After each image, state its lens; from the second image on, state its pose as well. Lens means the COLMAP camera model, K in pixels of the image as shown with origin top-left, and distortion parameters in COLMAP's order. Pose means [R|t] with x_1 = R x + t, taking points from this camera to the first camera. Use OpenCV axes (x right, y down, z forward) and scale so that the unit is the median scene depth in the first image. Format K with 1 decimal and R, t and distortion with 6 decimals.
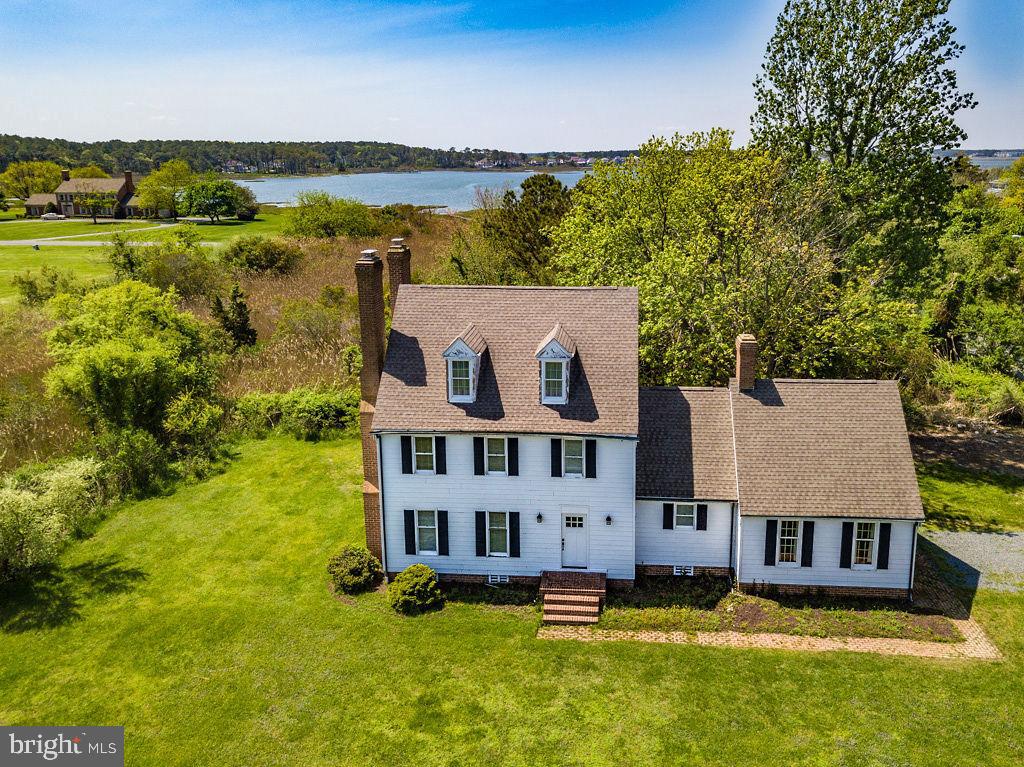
lens RADIAL K [[814.7, 0, 563.3], [0, 814.7, 293.0], [0, 0, 1]] dist [0.011135, 0.002861]
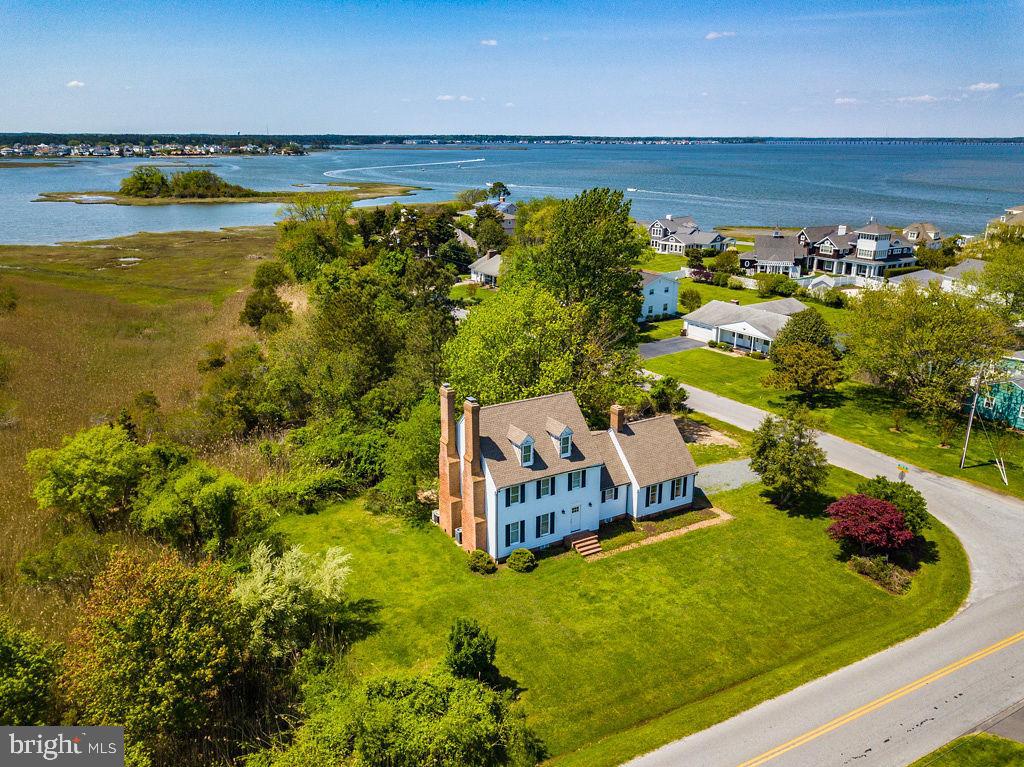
lens RADIAL K [[804.7, 0, 506.8], [0, 804.7, 384.6], [0, 0, 1]] dist [-0.002422, 0.002662]
pose [[0.819218, -0.159726, 0.550790, -1.215590], [0.088323, 0.984112, 0.154019, -0.367465], [-0.566641, -0.077527, 0.820310, -0.563074]]
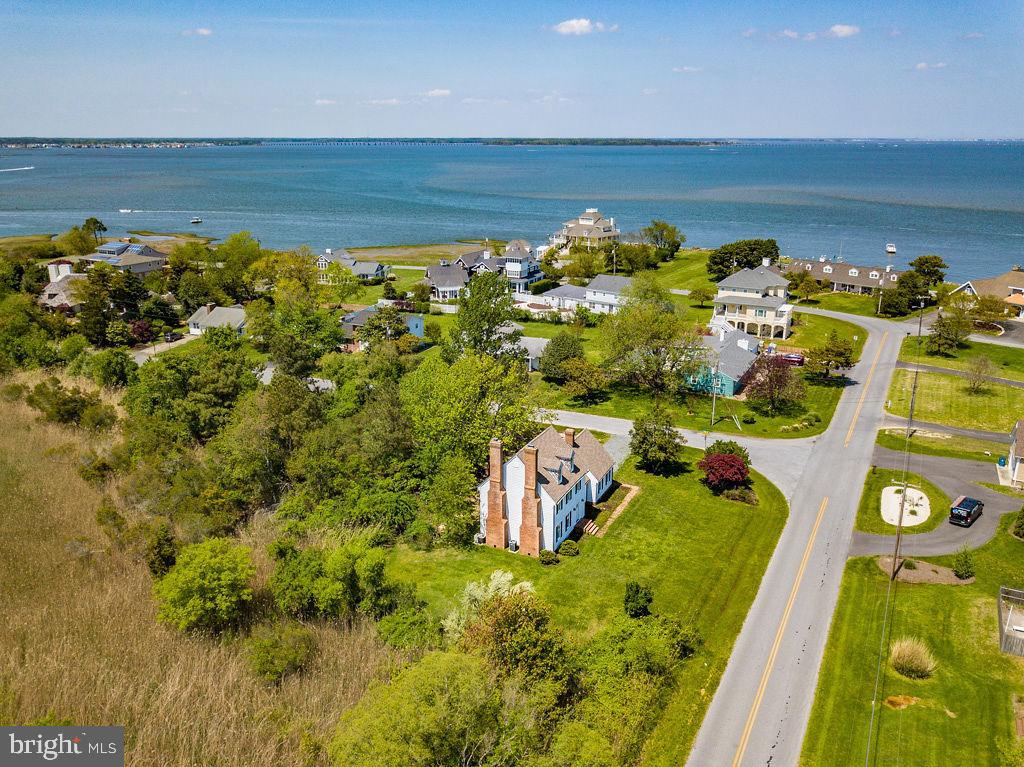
lens RADIAL K [[804.4, 0, 506.6], [0, 804.4, 371.7], [0, 0, 1]] dist [0.057934, -0.120467]
pose [[0.361969, -0.253353, 0.897101, -2.642424], [0.156184, 0.965238, 0.209578, -0.868325], [-0.919013, 0.064252, 0.388956, 0.049875]]
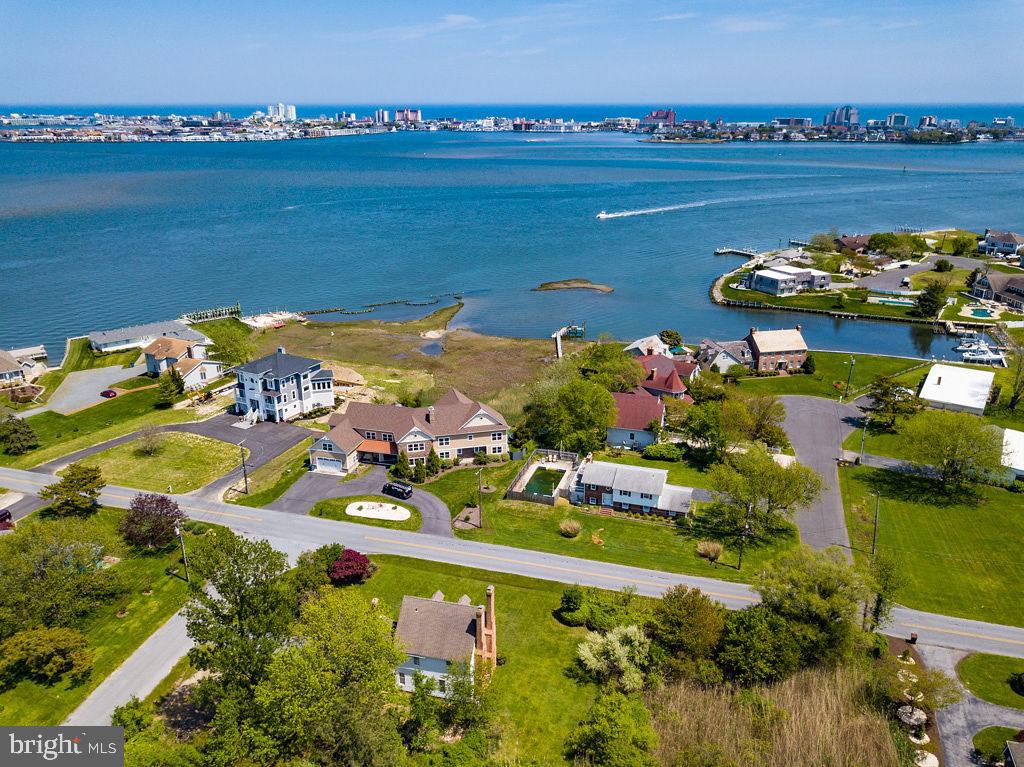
lens RADIAL K [[787.1, 0, 509.1], [0, 787.1, 382.0], [0, 0, 1]] dist [0.005755, -0.003772]
pose [[-0.984579, -0.051666, 0.167137, -0.789806], [0.036552, 0.873550, 0.485359, -2.267691], [-0.171079, 0.483984, -0.858191, 3.304974]]
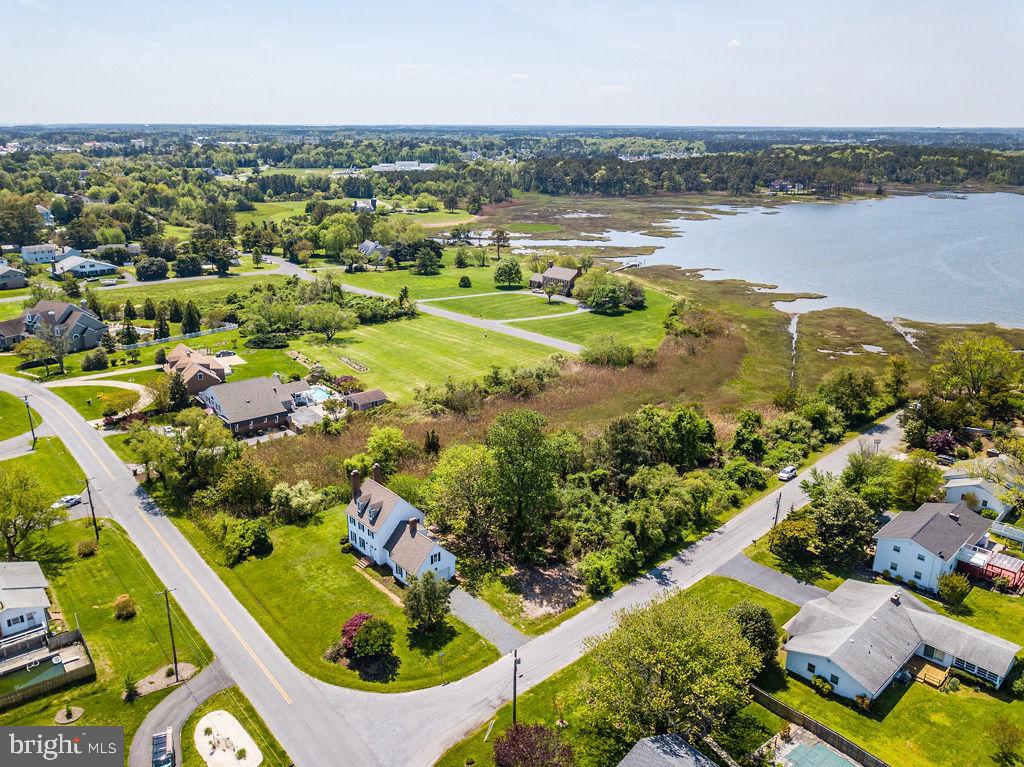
lens RADIAL K [[789.3, 0, 514.8], [0, 789.3, 384.5], [0, 0, 1]] dist [0.000461, -0.004671]
pose [[0.716383, 0.226673, -0.659860, 3.097250], [-0.127366, 0.972349, 0.195743, -1.455378], [0.685984, -0.056184, 0.725444, -1.439846]]
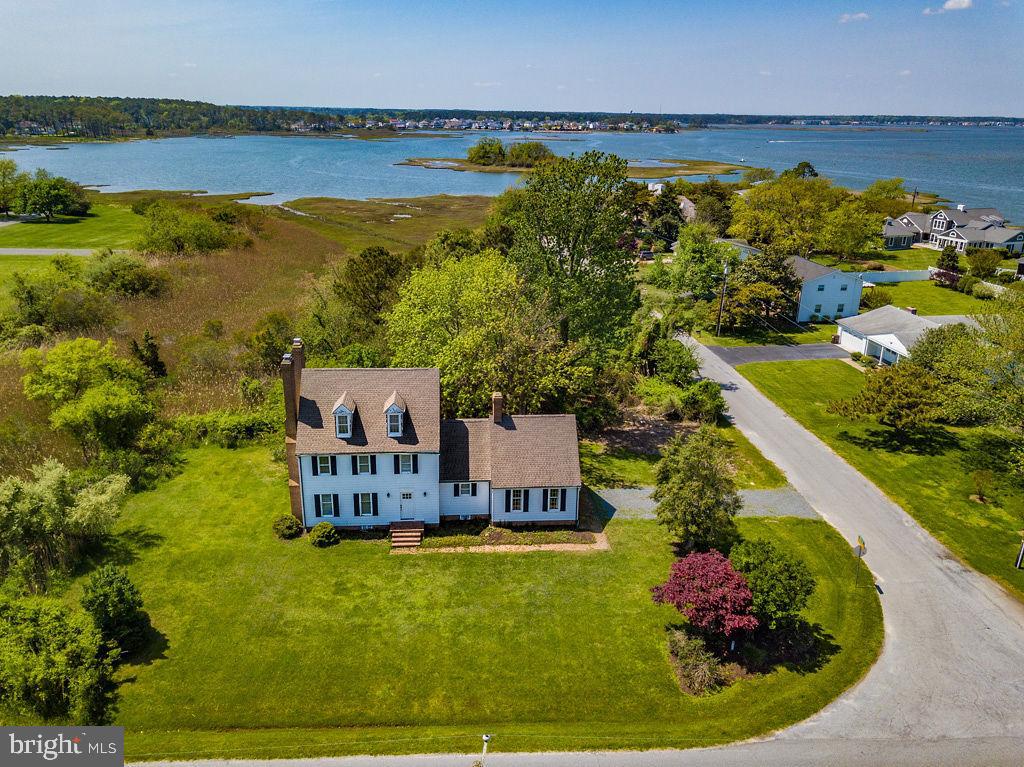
lens RADIAL K [[785.7, 0, 508.7], [0, 785.7, 383.0], [0, 0, 1]] dist [0.019714, 0.005505]
pose [[0.988274, -0.027941, 0.150110, -0.019755], [0.003462, 0.986962, 0.160918, -0.275747], [-0.152649, -0.158512, 0.975486, -0.788585]]
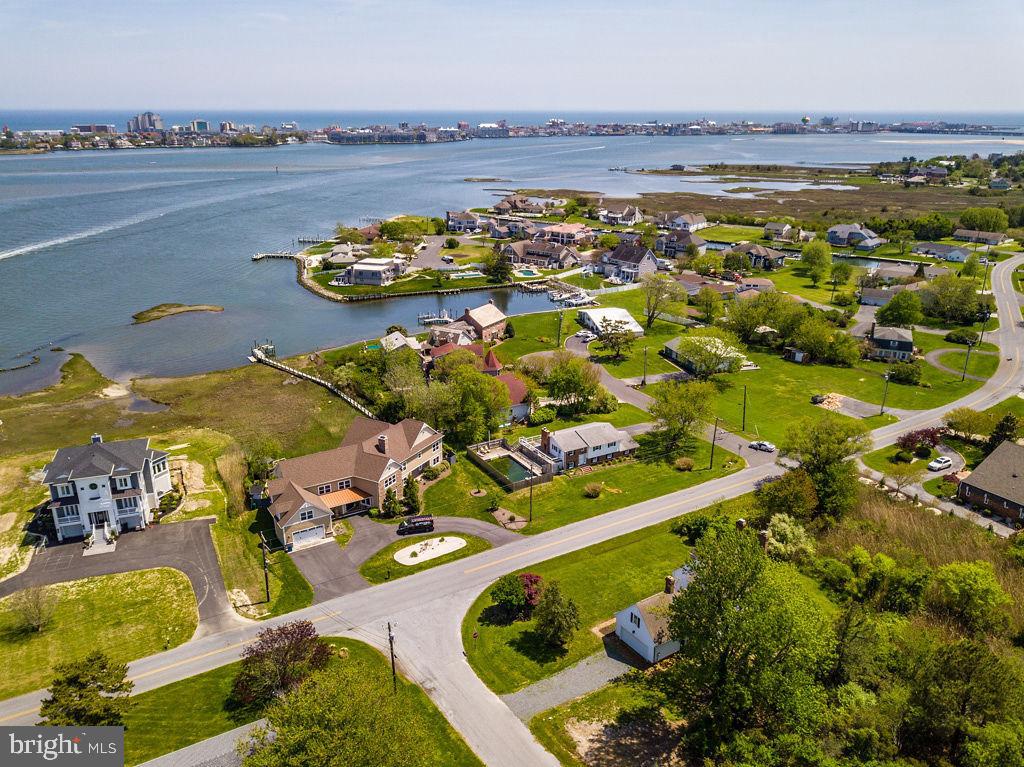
lens RADIAL K [[787.1, 0, 509.1], [0, 787.1, 382.0], [0, 0, 1]] dist [0.005755, -0.003772]
pose [[-0.792154, 0.203967, -0.575230, 2.560988], [-0.100286, 0.886192, 0.452334, -2.142885], [0.602026, 0.416005, -0.681546, 2.606214]]
